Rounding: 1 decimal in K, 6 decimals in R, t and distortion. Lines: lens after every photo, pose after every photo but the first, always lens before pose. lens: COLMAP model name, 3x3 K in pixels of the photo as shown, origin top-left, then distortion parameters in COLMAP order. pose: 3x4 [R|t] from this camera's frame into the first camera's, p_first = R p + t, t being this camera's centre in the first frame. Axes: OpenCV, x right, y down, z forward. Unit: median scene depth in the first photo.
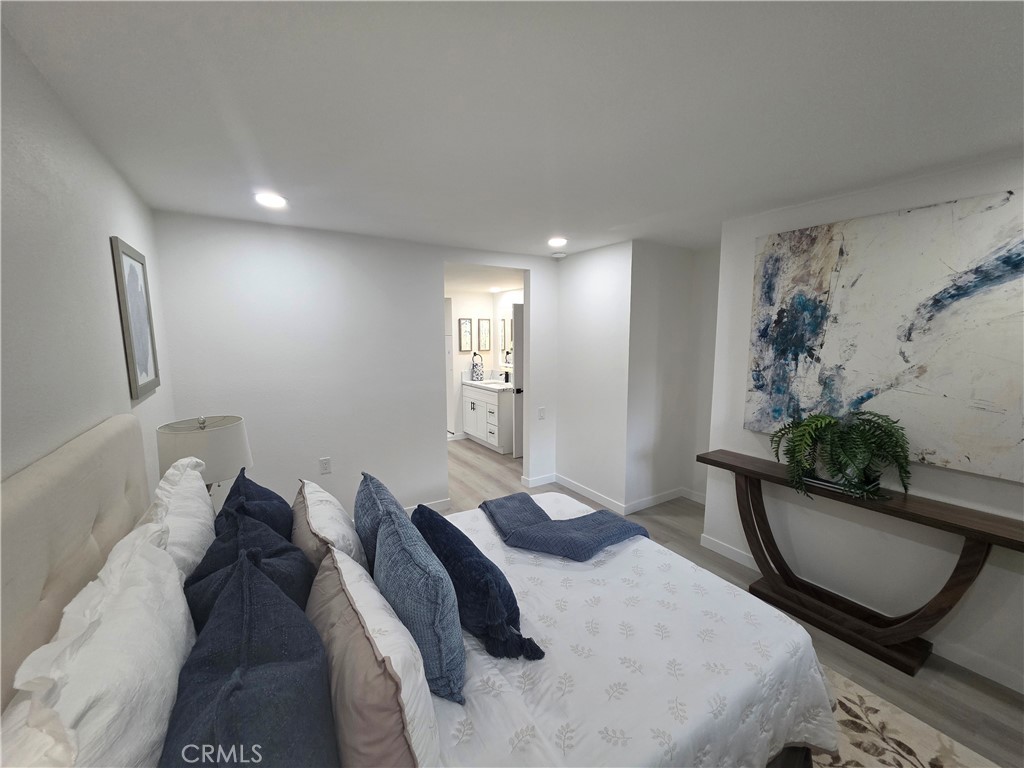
lens RADIAL K [[409.0, 0, 509.1], [0, 409.0, 385.9], [0, 0, 1]] dist [0.000853, -0.000826]
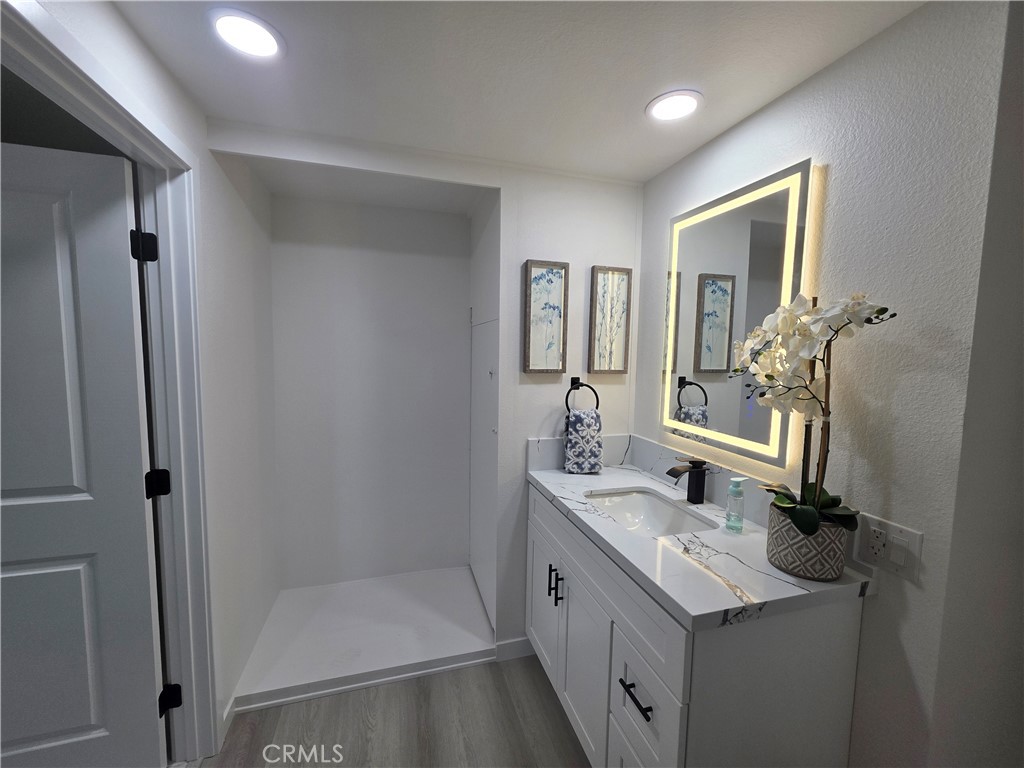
lens RADIAL K [[409.0, 0, 509.1], [0, 409.0, 385.9], [0, 0, 1]] dist [0.000853, -0.000826]
pose [[0.960675, 0.040287, -0.274738, -0.047682], [-0.053982, 0.997638, -0.042467, -0.061030], [0.272378, 0.055628, 0.960581, 0.703178]]
